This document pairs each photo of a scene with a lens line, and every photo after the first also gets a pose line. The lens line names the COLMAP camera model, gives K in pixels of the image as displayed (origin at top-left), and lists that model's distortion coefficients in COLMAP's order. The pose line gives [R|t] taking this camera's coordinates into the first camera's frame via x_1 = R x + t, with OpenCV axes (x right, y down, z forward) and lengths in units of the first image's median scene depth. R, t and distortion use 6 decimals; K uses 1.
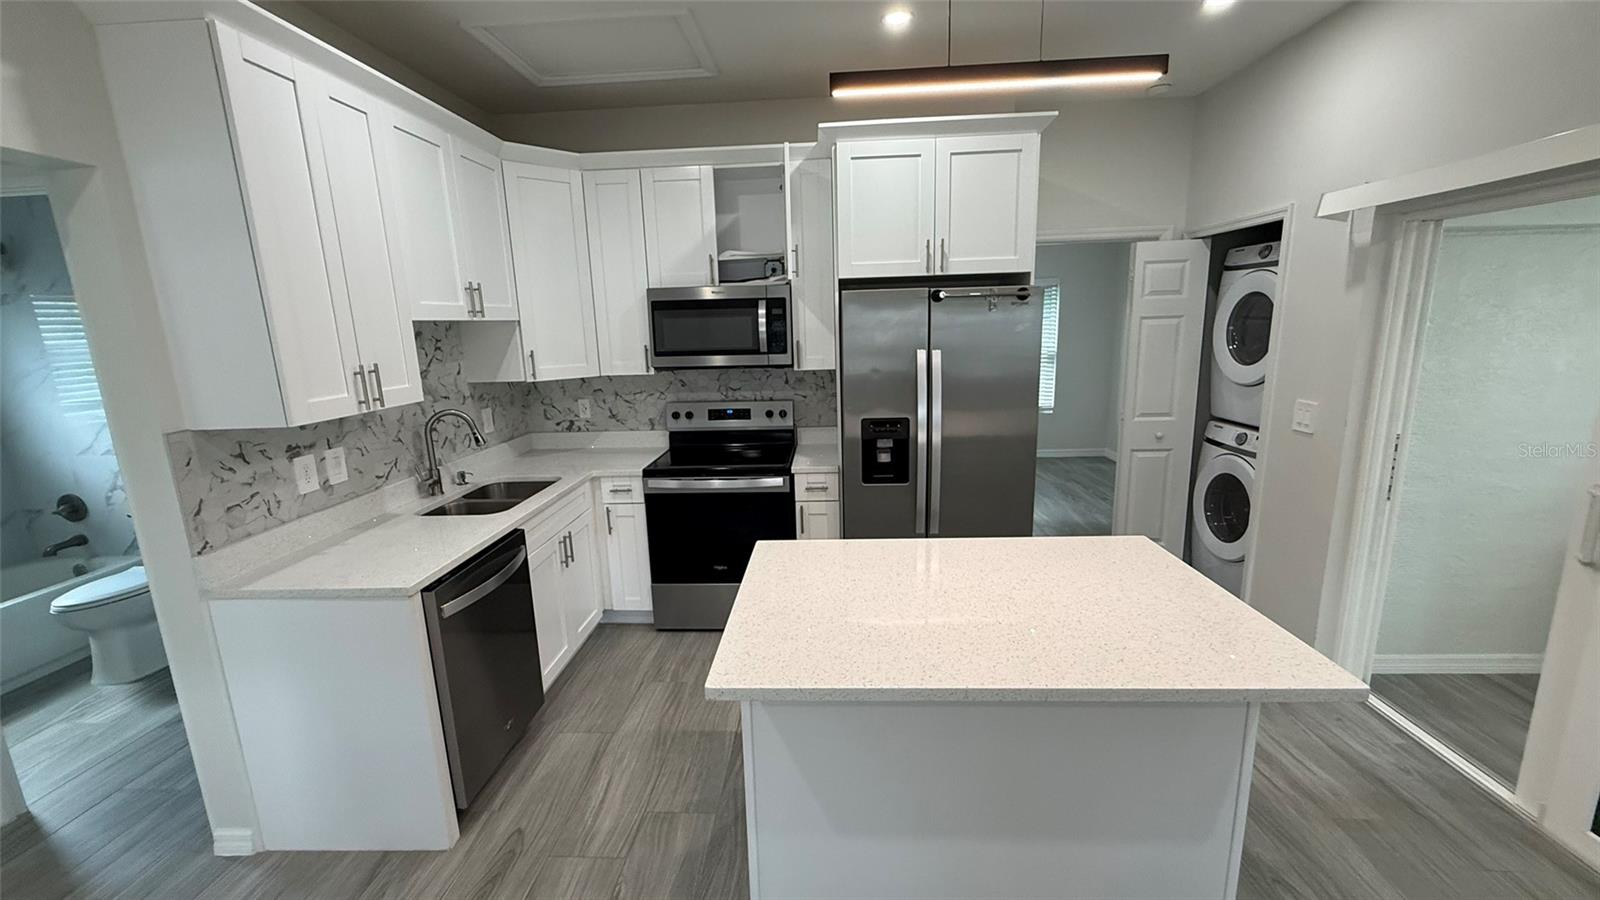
lens RADIAL K [[636.9, 0, 797.6], [0, 636.9, 454.1], [0, 0, 1]] dist [0.000107, 0.000103]
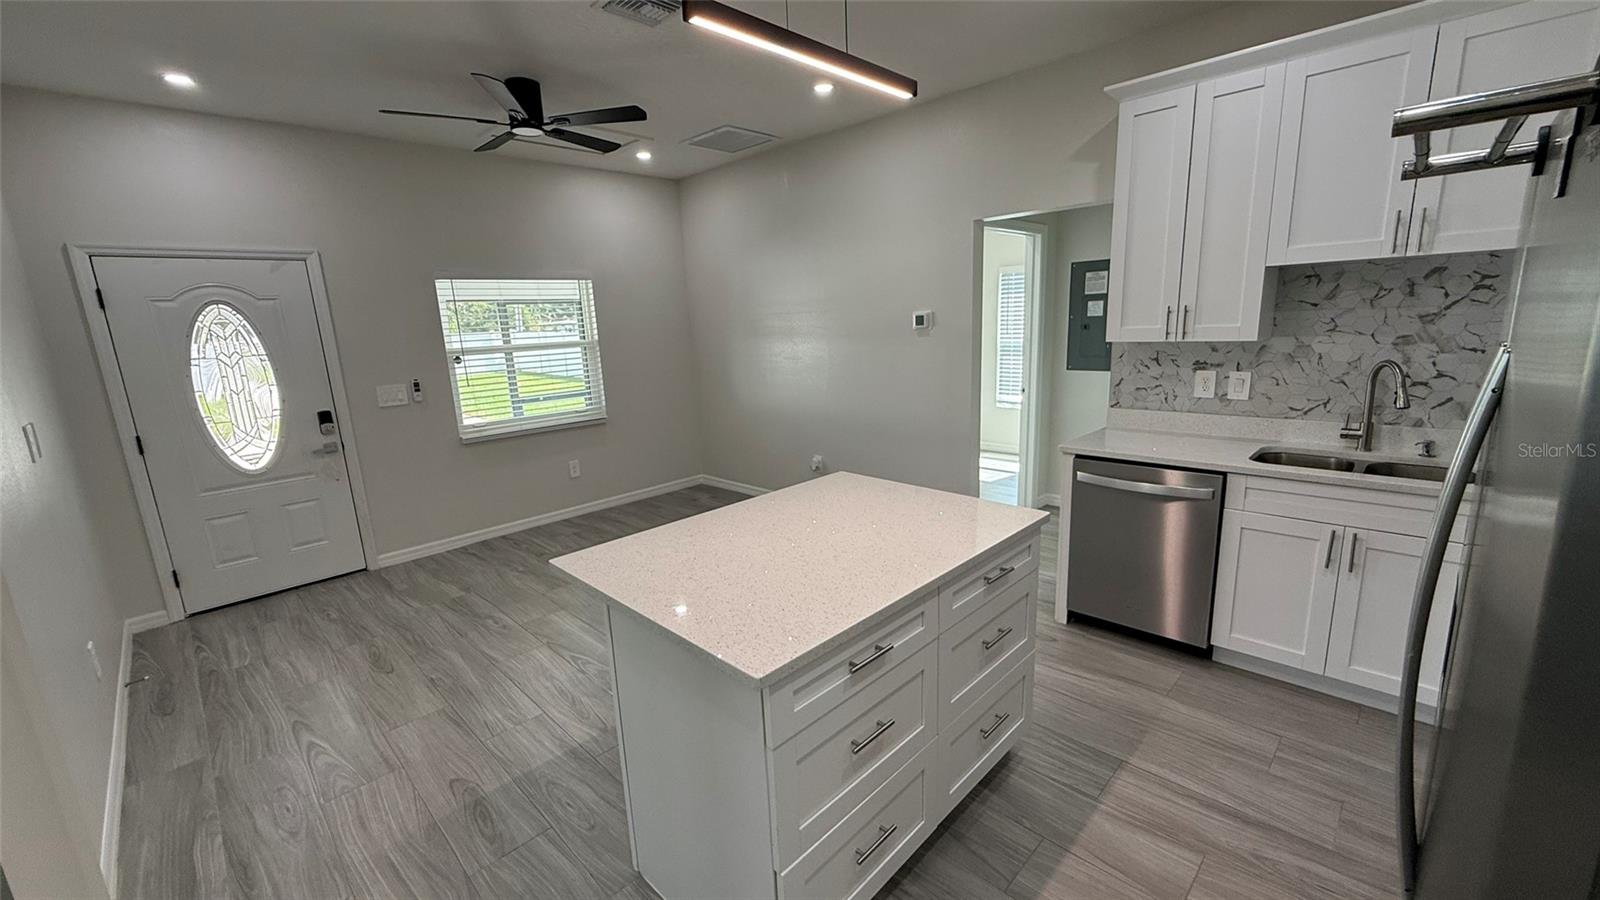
lens RADIAL K [[636.9, 0, 797.6], [0, 636.9, 454.1], [0, 0, 1]] dist [0.000107, 0.000103]
pose [[-0.664594, 0.218957, -0.714403, 0.580958], [-0.086235, 0.927237, 0.364411, -0.178193], [0.742211, 0.303792, -0.597355, 0.855399]]
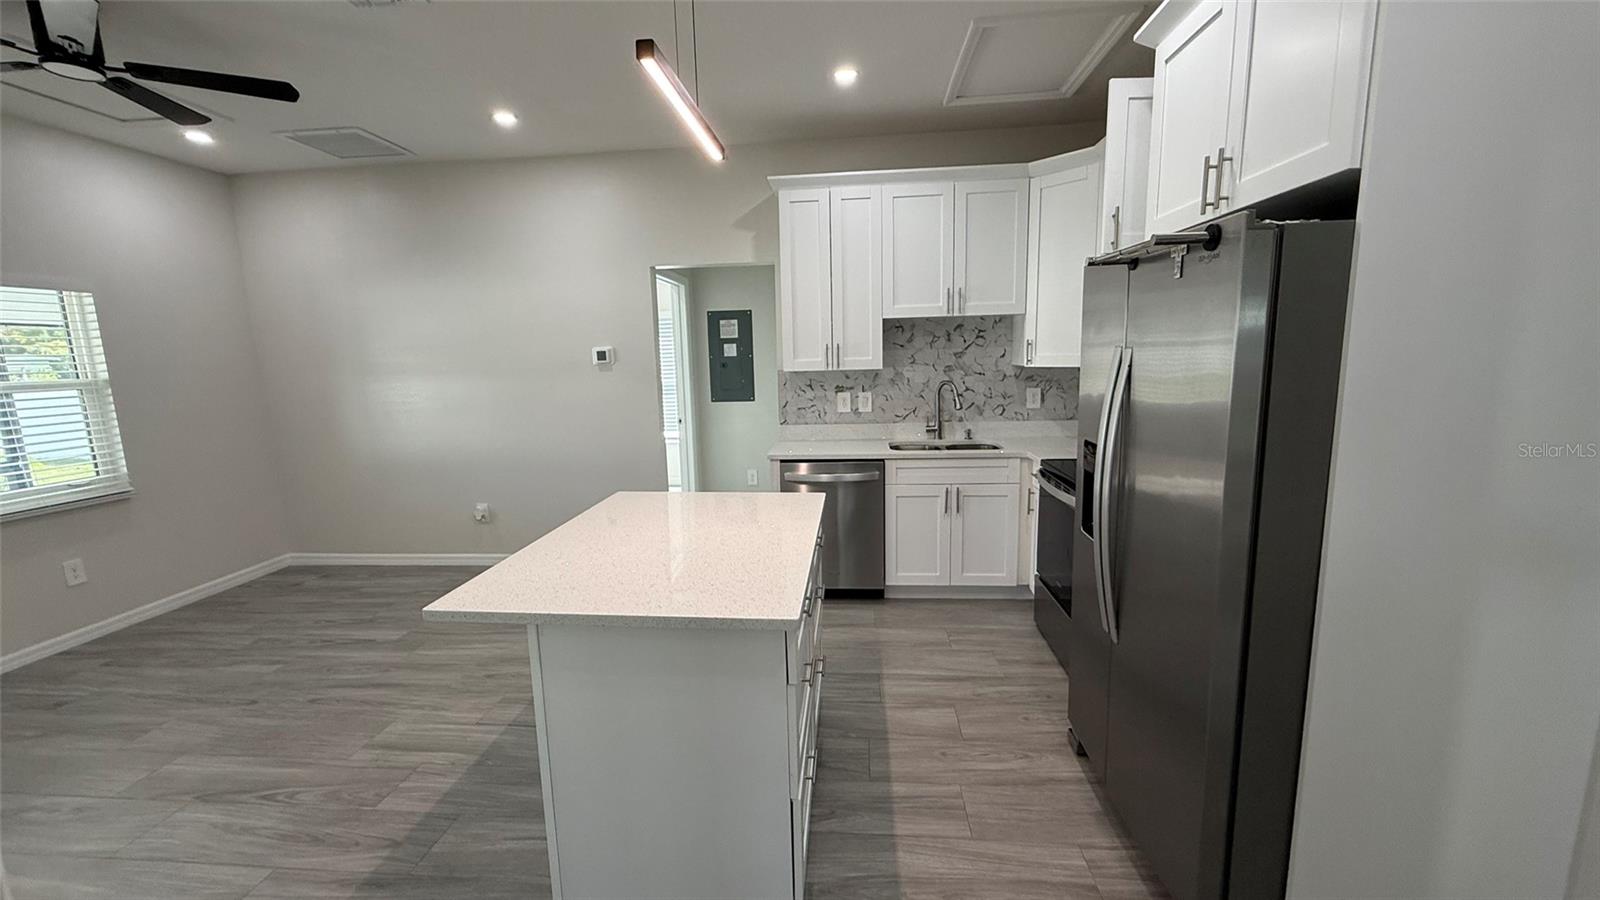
lens RADIAL K [[636.9, 0, 797.6], [0, 636.9, 454.1], [0, 0, 1]] dist [0.000107, 0.000103]
pose [[-0.039030, 0.192581, -0.980505, 0.775982], [-0.175685, 0.964644, 0.196459, -0.116776], [0.983673, 0.179927, -0.003816, 0.634243]]
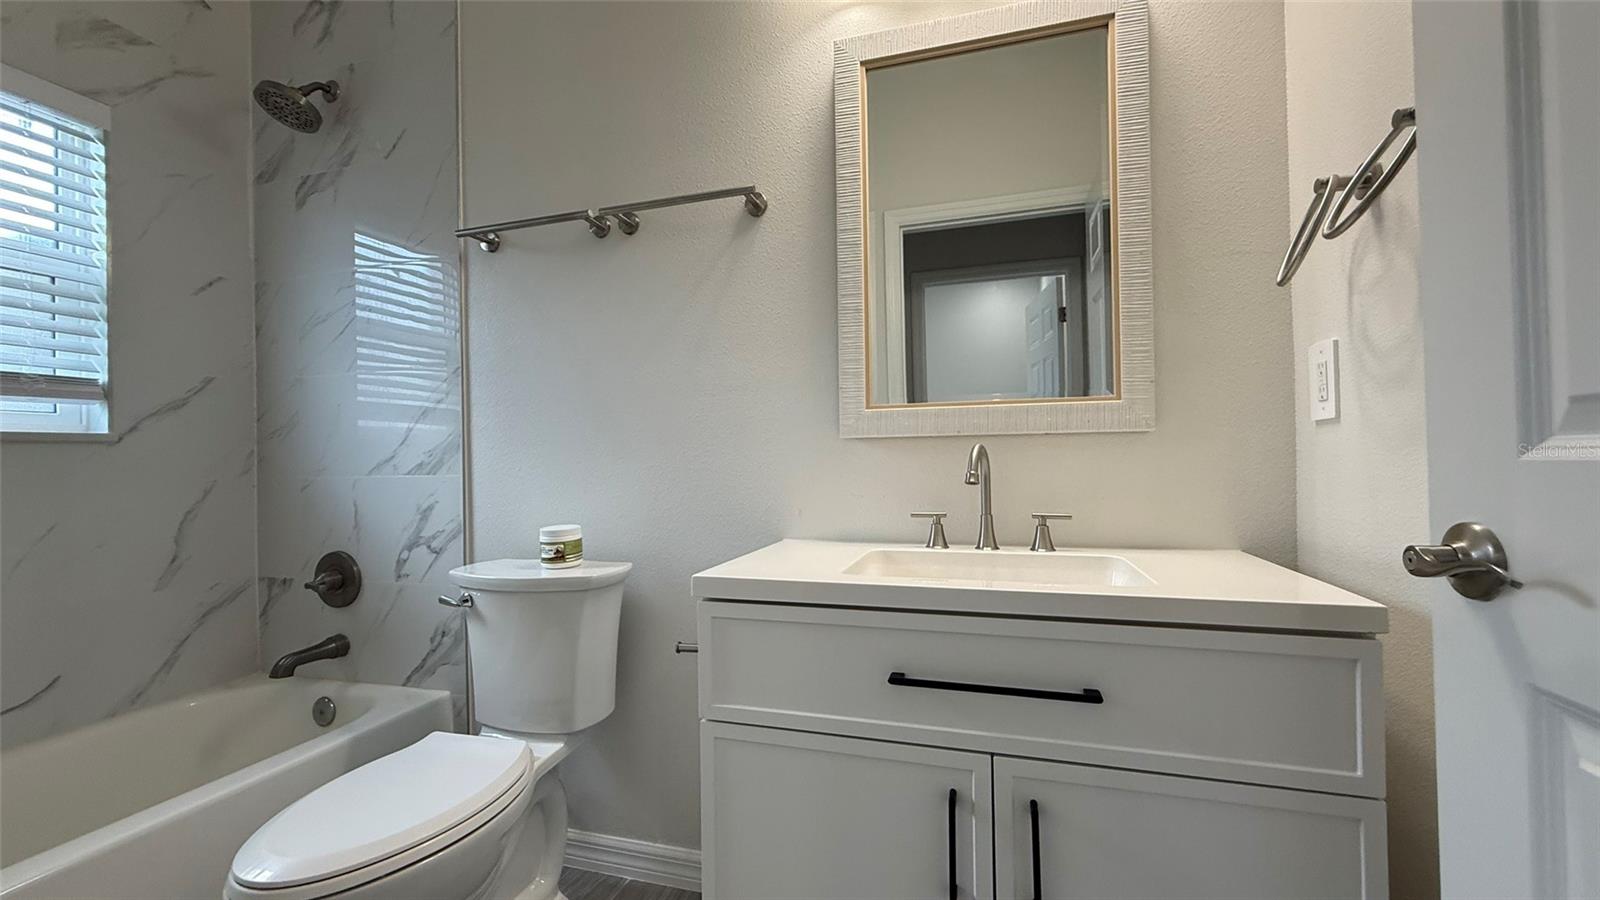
lens RADIAL K [[636.9, 0, 797.6], [0, 636.9, 454.1], [0, 0, 1]] dist [0.000107, 0.000103]
pose [[0.971363, 0.015653, -0.237084, -0.762392], [-0.063906, 0.978270, -0.197241, 0.073375], [0.228845, 0.206744, 0.951255, 0.666500]]
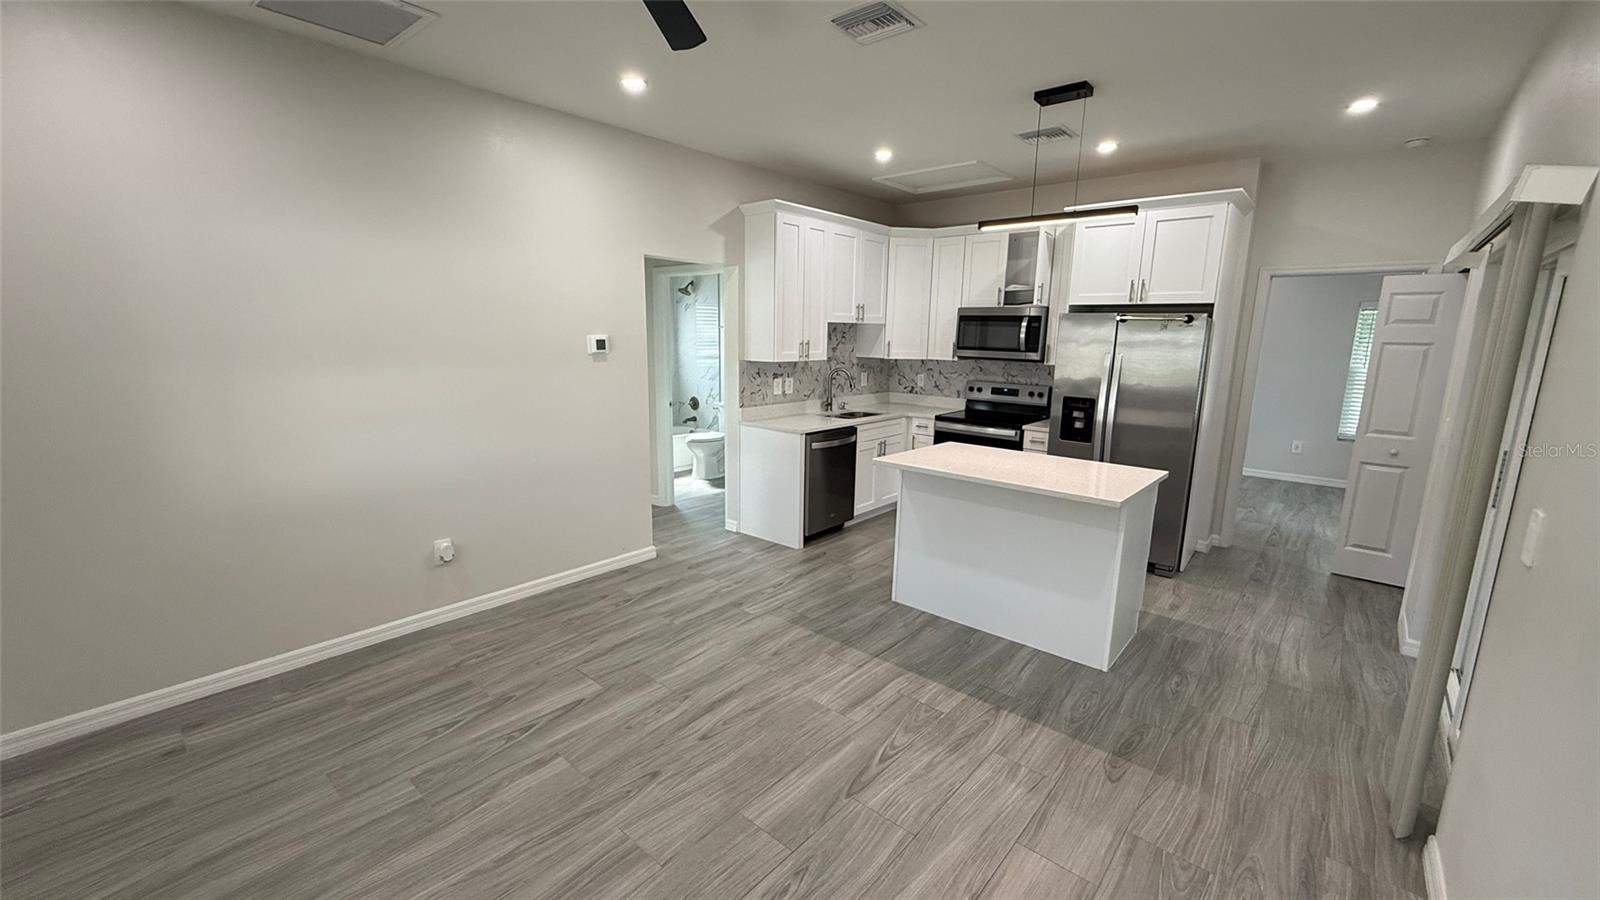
lens RADIAL K [[636.9, 0, 797.6], [0, 636.9, 454.1], [0, 0, 1]] dist [0.000107, 0.000103]
pose [[0.785466, 0.160606, -0.597704, 0.501438], [-0.165486, 0.985081, 0.047224, 0.107728], [0.596371, 0.061819, 0.800325, -0.563565]]
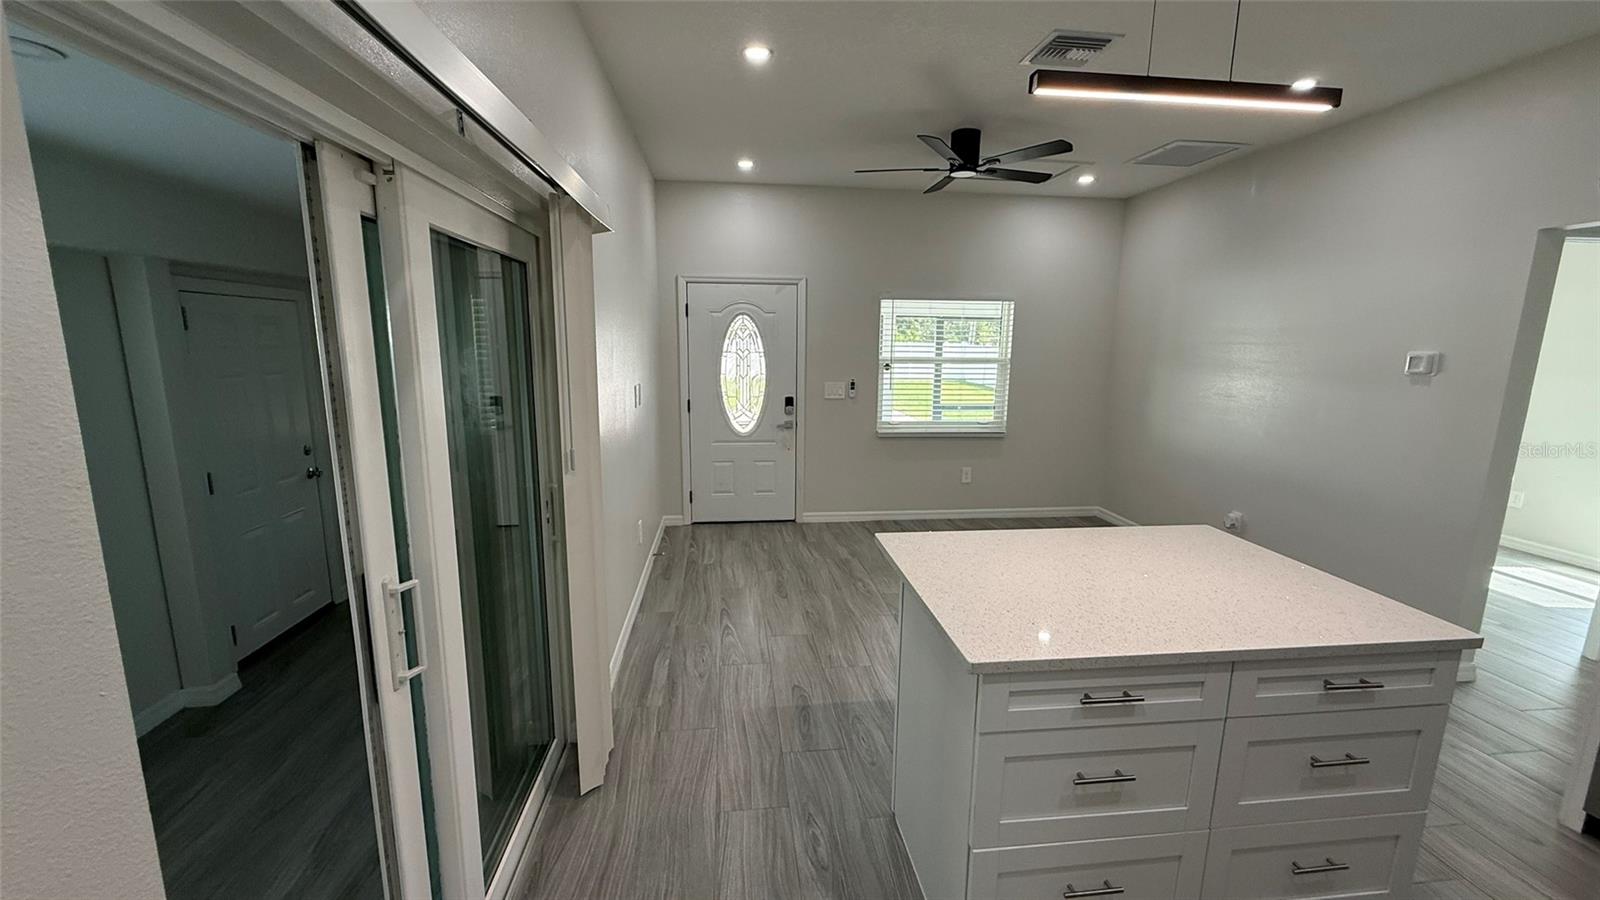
lens RADIAL K [[636.9, 0, 797.6], [0, 636.9, 454.1], [0, 0, 1]] dist [0.000107, 0.000103]
pose [[-0.986396, 0.051520, -0.156107, 0.533162], [-0.011109, 0.926561, 0.375982, -0.208875], [0.164013, 0.372601, -0.913383, 0.976807]]
